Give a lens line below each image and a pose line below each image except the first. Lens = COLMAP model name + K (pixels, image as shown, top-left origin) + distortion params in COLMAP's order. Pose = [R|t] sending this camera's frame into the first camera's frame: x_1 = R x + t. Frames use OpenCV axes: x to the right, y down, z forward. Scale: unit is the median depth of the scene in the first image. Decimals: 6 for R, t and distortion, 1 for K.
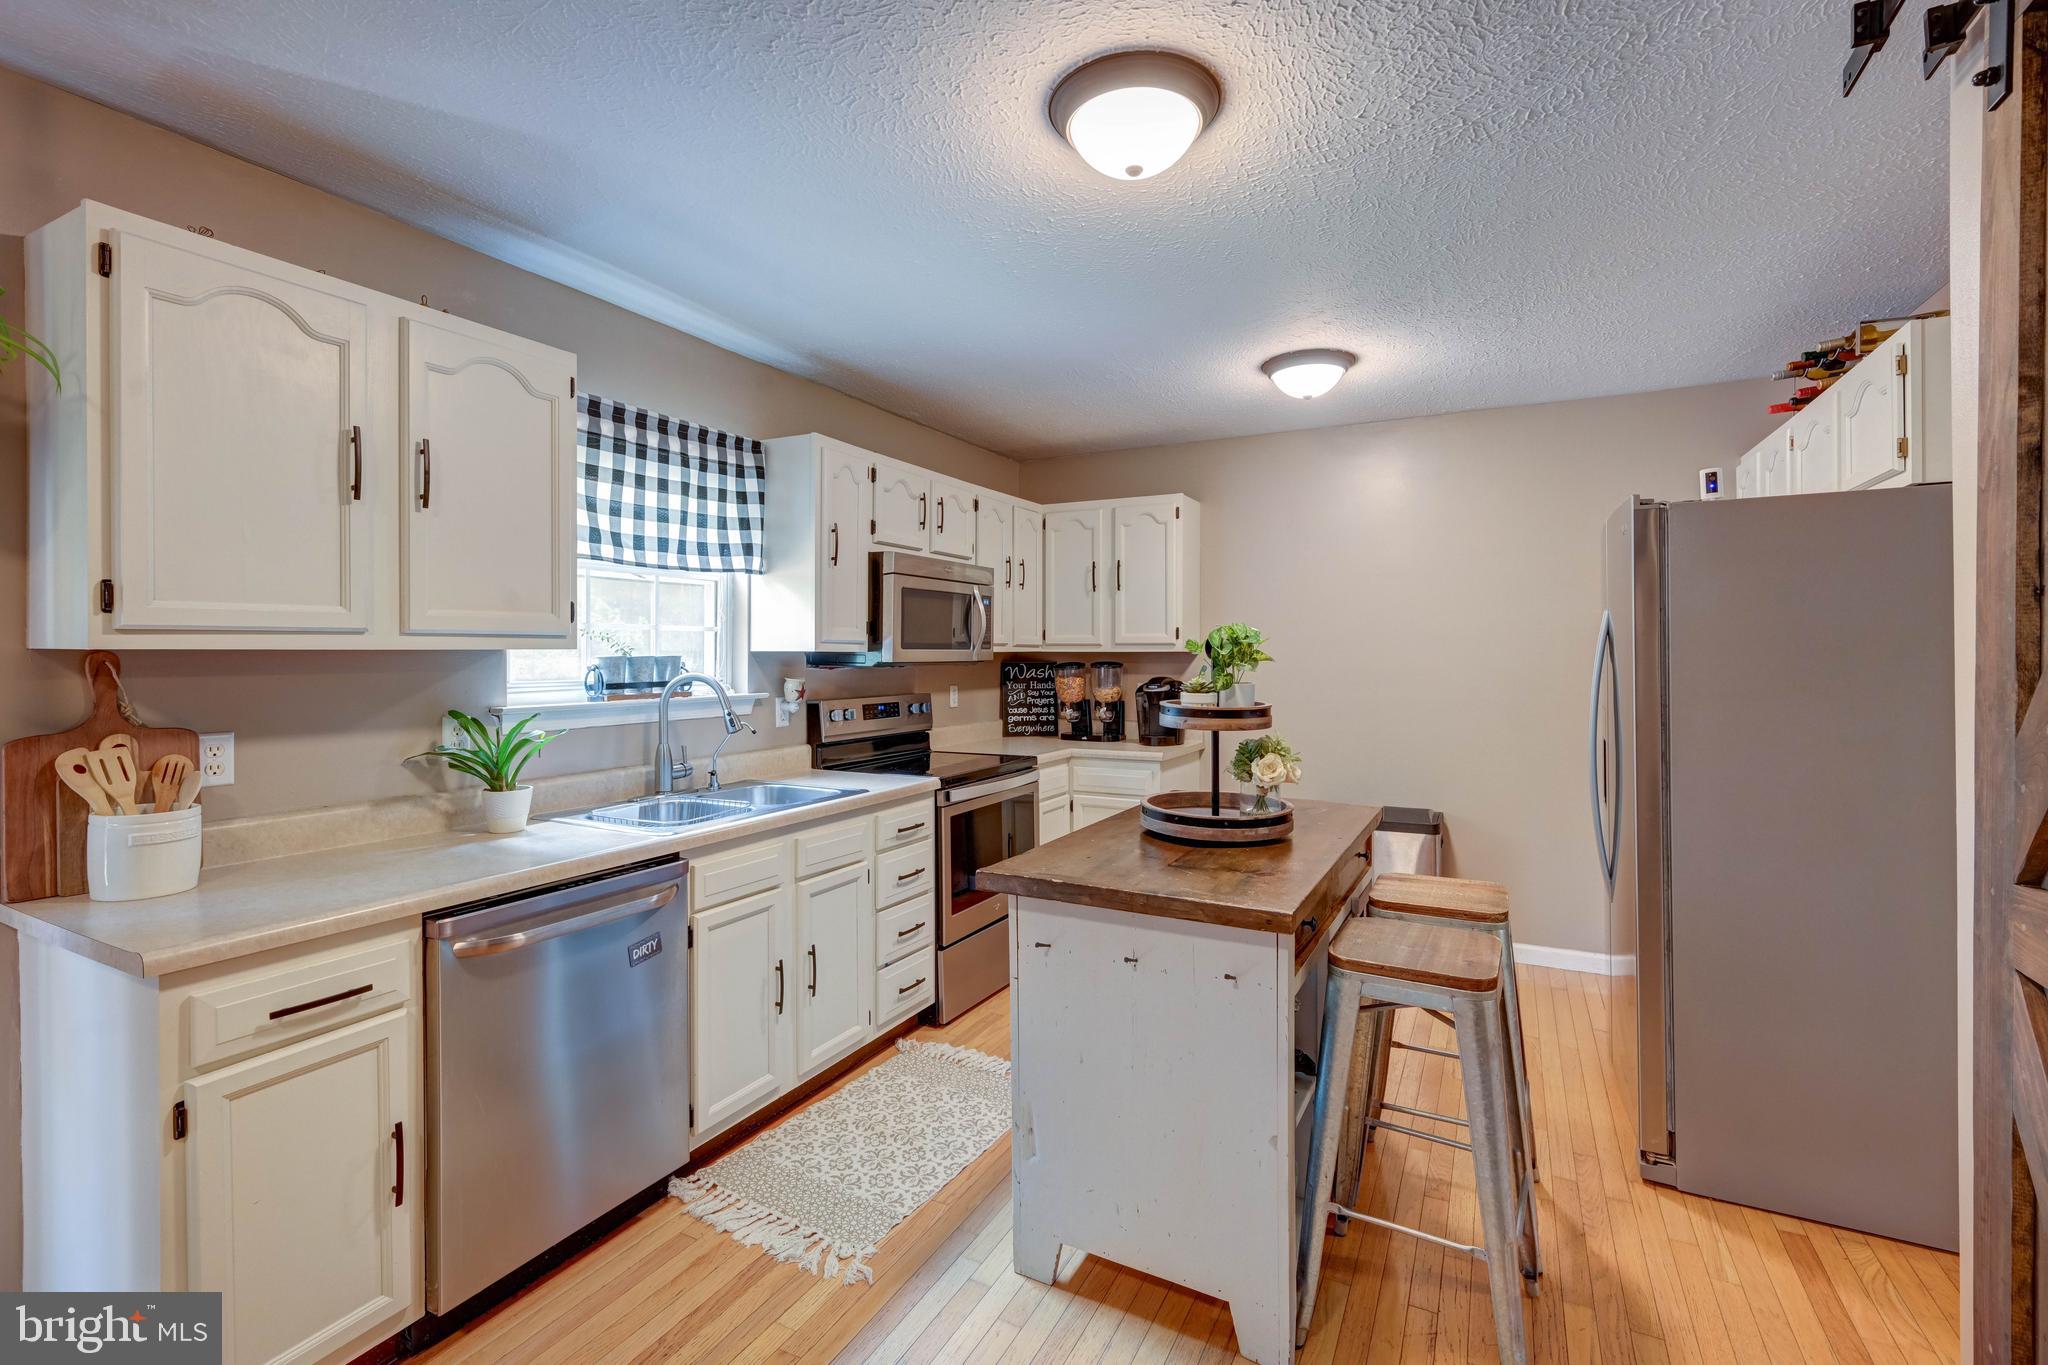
lens RADIAL K [[905.7, 0, 1030.6], [0, 905.7, 649.8], [0, 0, 1]] dist [0.001121, 0.000347]
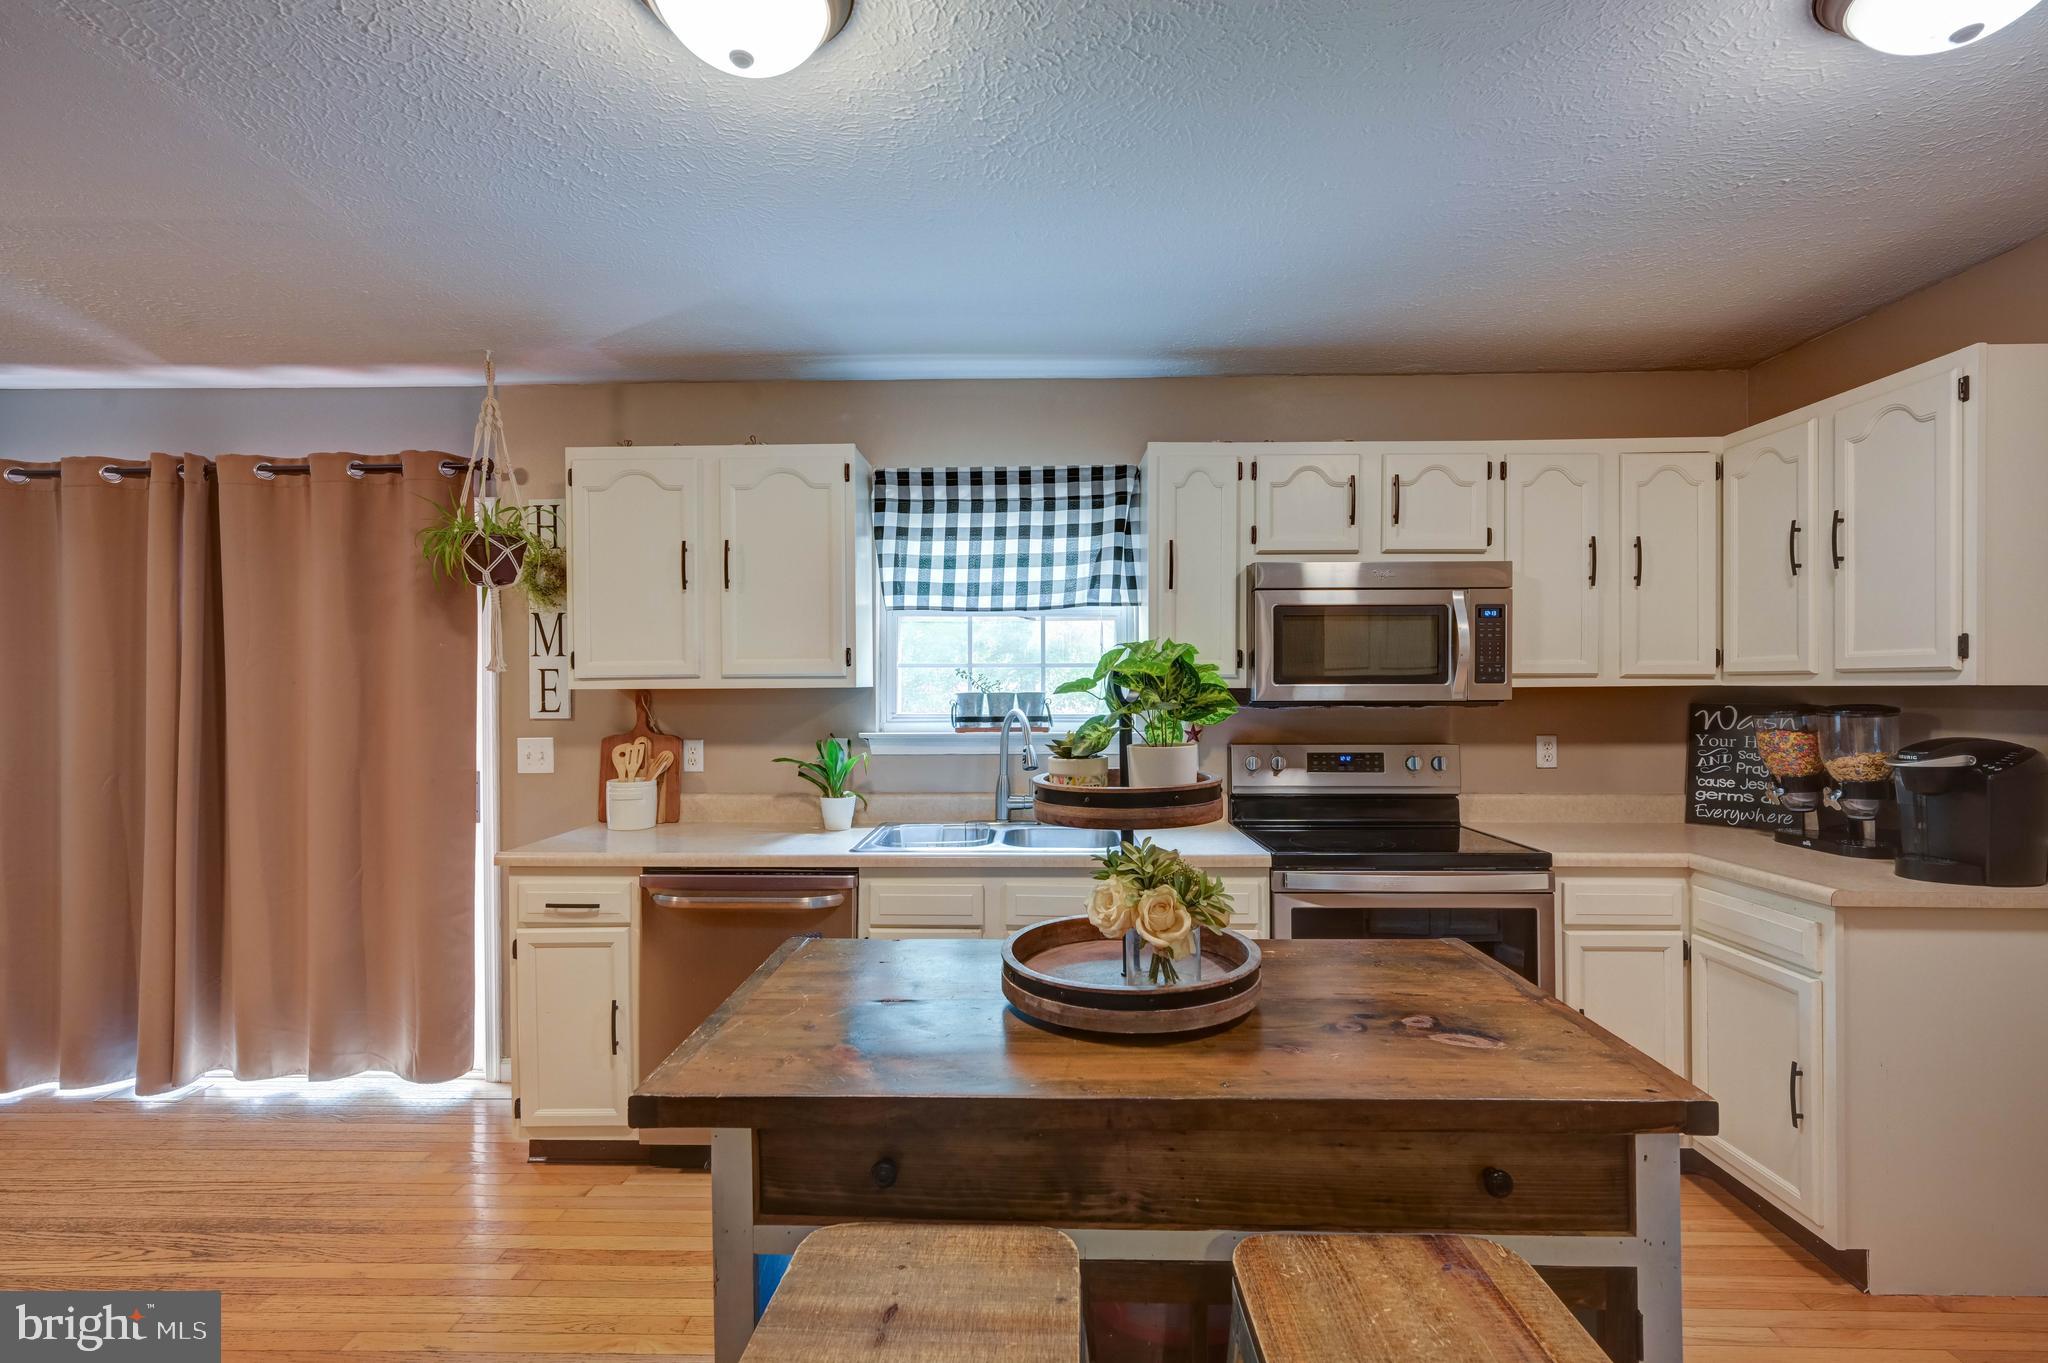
lens RADIAL K [[911.7, 0, 1025.0], [0, 911.7, 688.8], [0, 0, 1]] dist [-0.001018, 0.000135]
pose [[0.444210, -0.000672, -0.895922, 0.536966], [0.006018, 0.999979, 0.002234, 0.000083], [0.895902, -0.006384, 0.444205, 0.515725]]
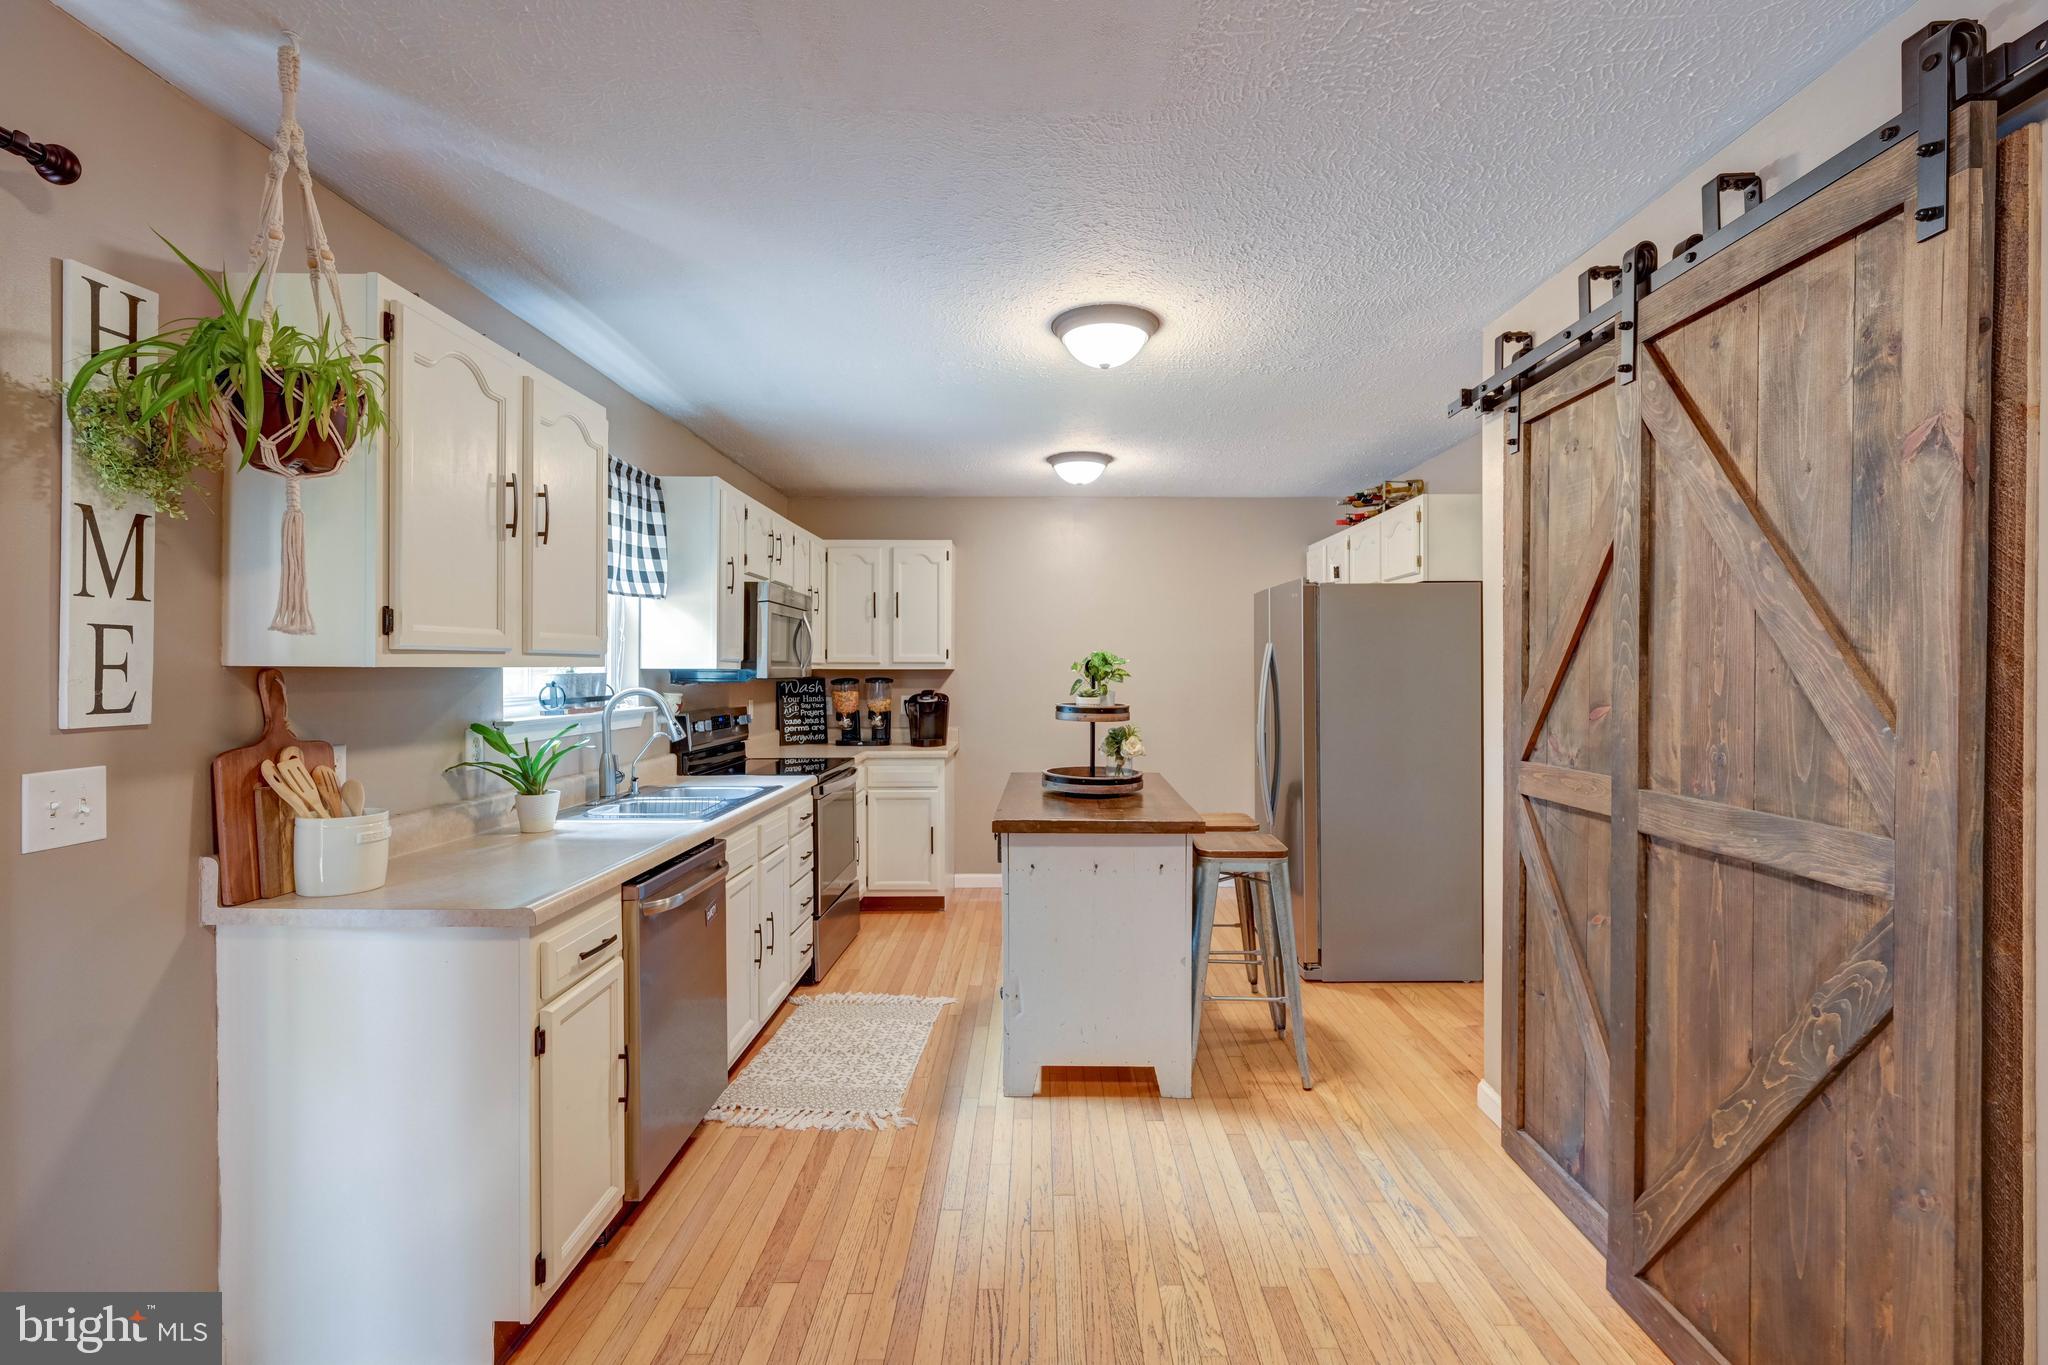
lens RADIAL K [[904.1, 0, 1043.4], [0, 904.1, 668.1], [0, 0, 1]] dist [-0.000946, 0.000142]
pose [[0.883663, 0.001856, 0.468120, -0.430237], [-0.002564, 0.999996, 0.000875, -0.001235], [-0.468117, -0.001973, 0.883664, -0.207140]]
